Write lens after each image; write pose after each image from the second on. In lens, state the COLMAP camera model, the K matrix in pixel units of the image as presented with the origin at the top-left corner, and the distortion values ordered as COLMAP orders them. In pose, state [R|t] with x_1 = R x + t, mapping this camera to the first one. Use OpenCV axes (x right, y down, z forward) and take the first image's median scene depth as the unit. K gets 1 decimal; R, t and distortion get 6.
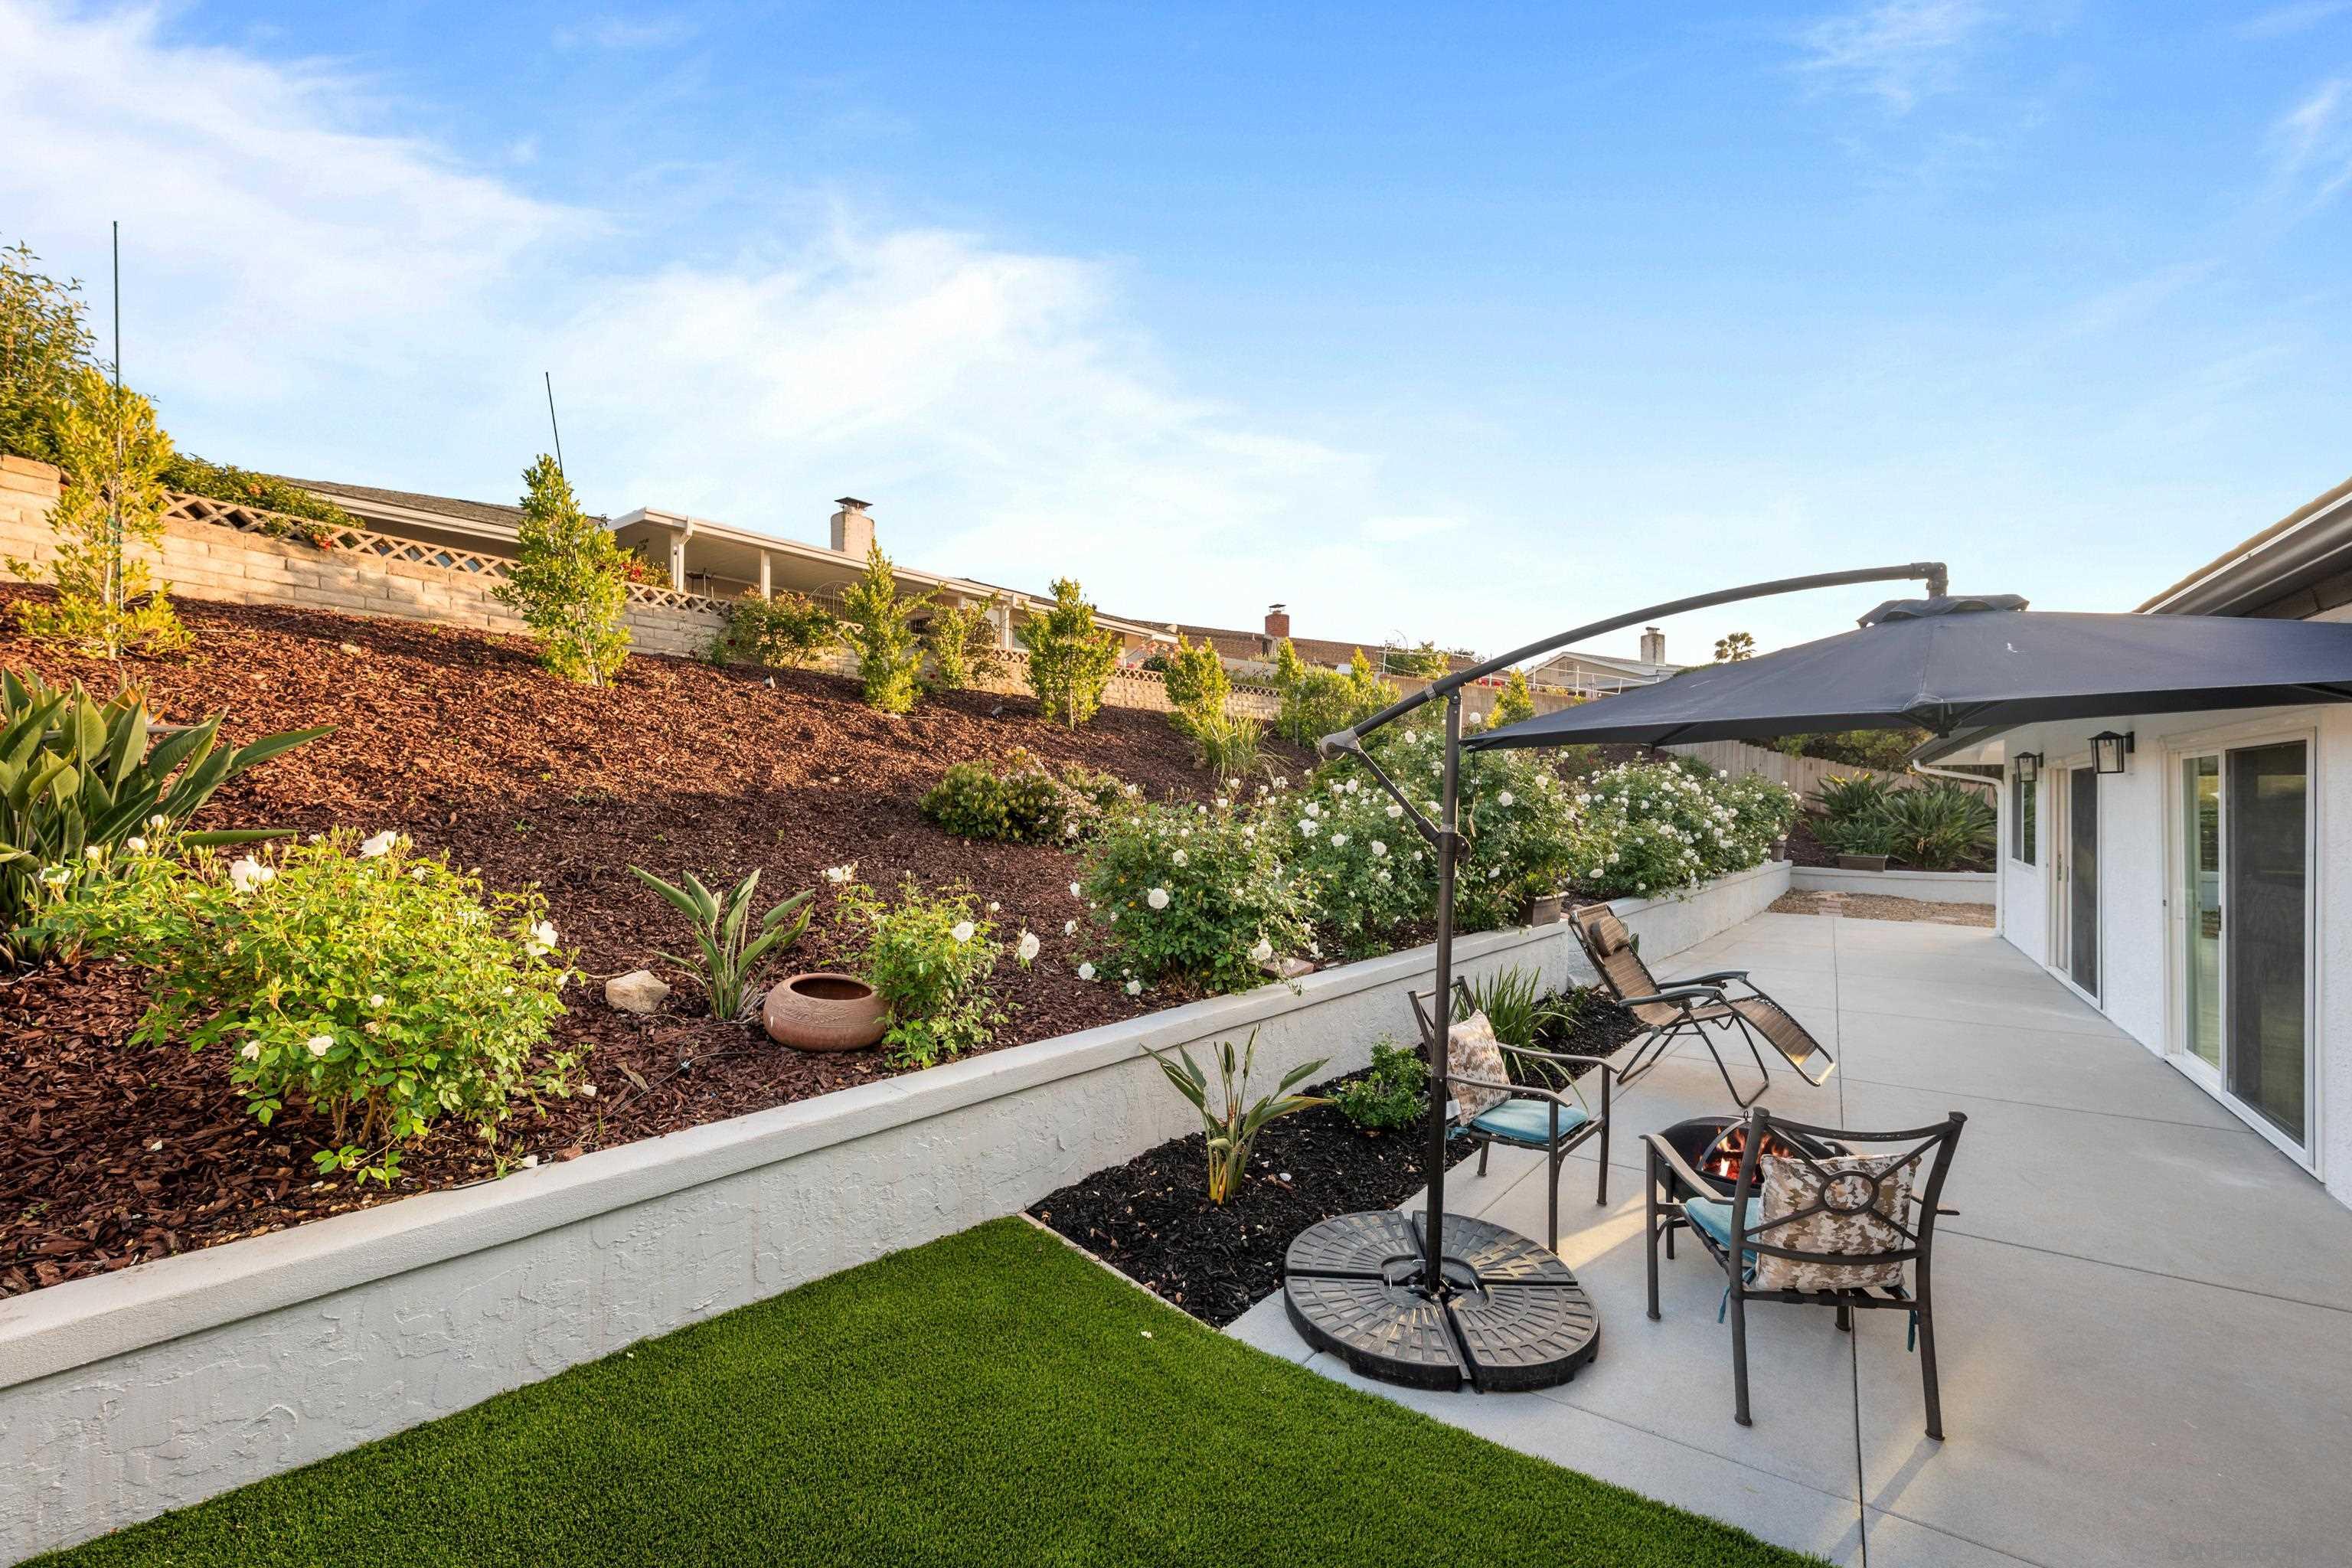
lens RADIAL K [[935.7, 0, 1183.5], [0, 935.7, 789.3], [0, 0, 1]] dist [0.001182, -0.000504]
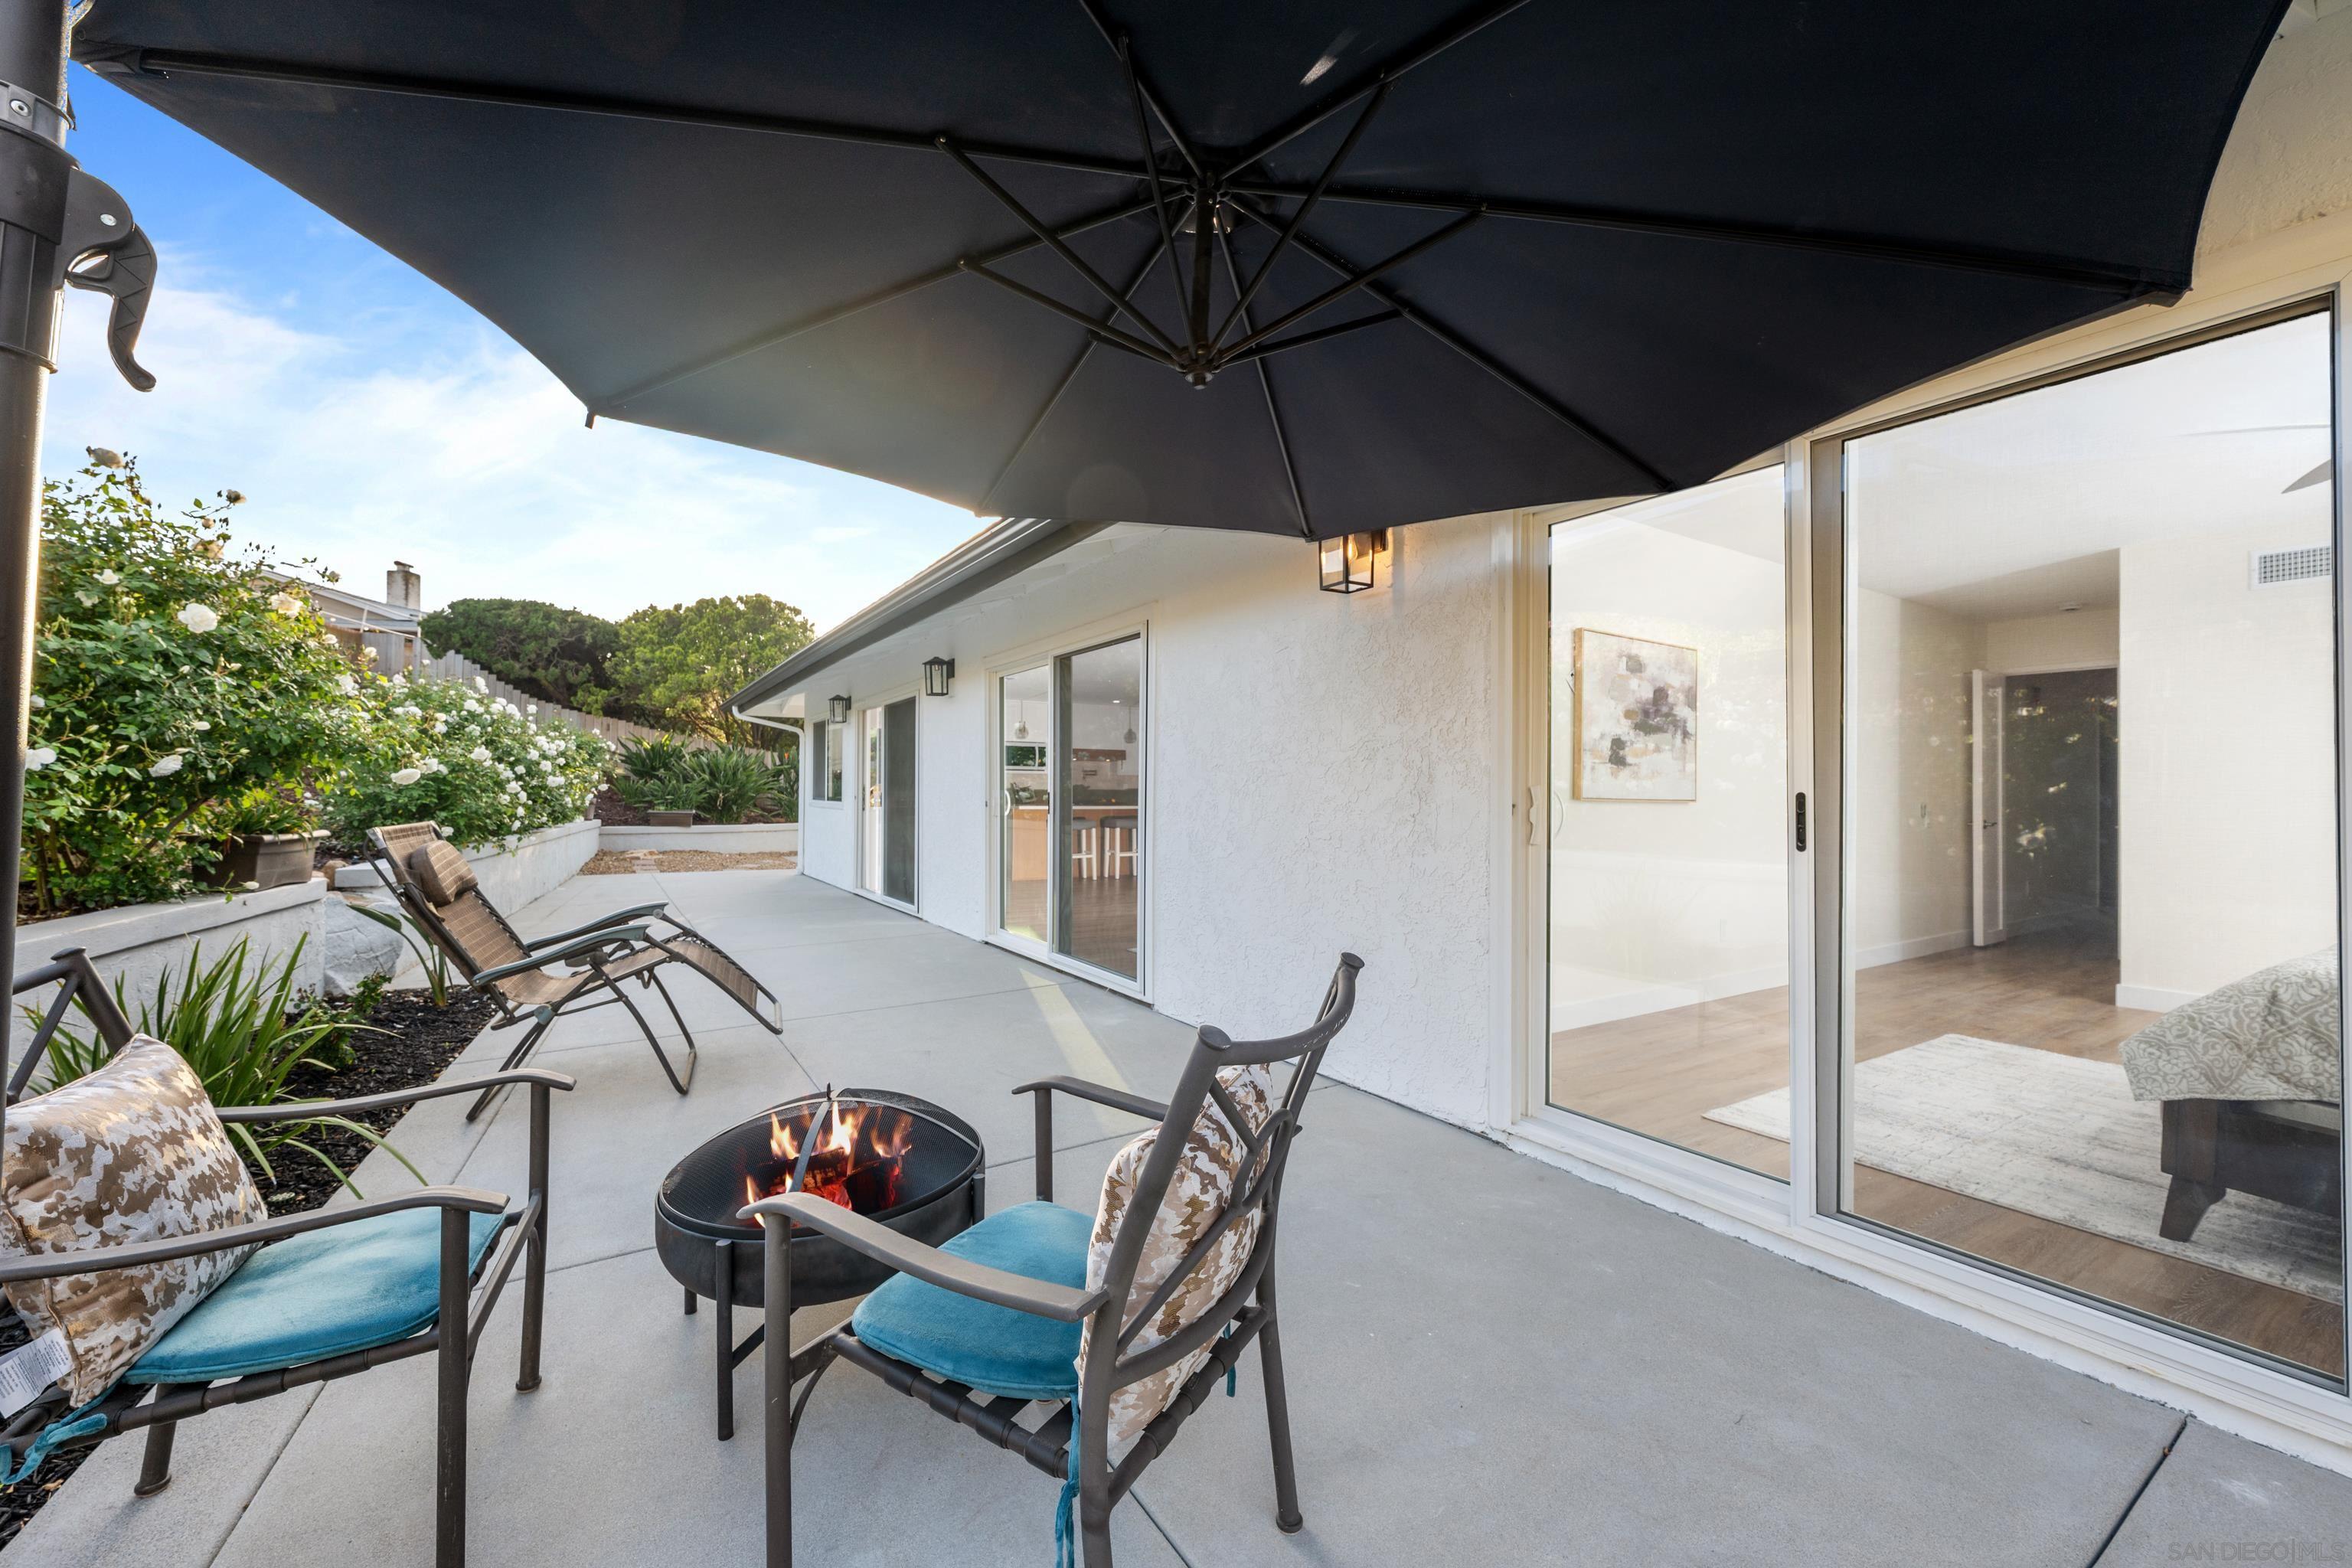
lens RADIAL K [[935.7, 0, 1183.7], [0, 935.7, 786.0], [0, 0, 1]] dist [0.001182, -0.000504]
pose [[0.392576, -0.001472, 0.919718, 0.083843], [-0.008966, 0.999945, 0.005427, 0.079583], [-0.919676, -0.010376, 0.392541, 0.290655]]
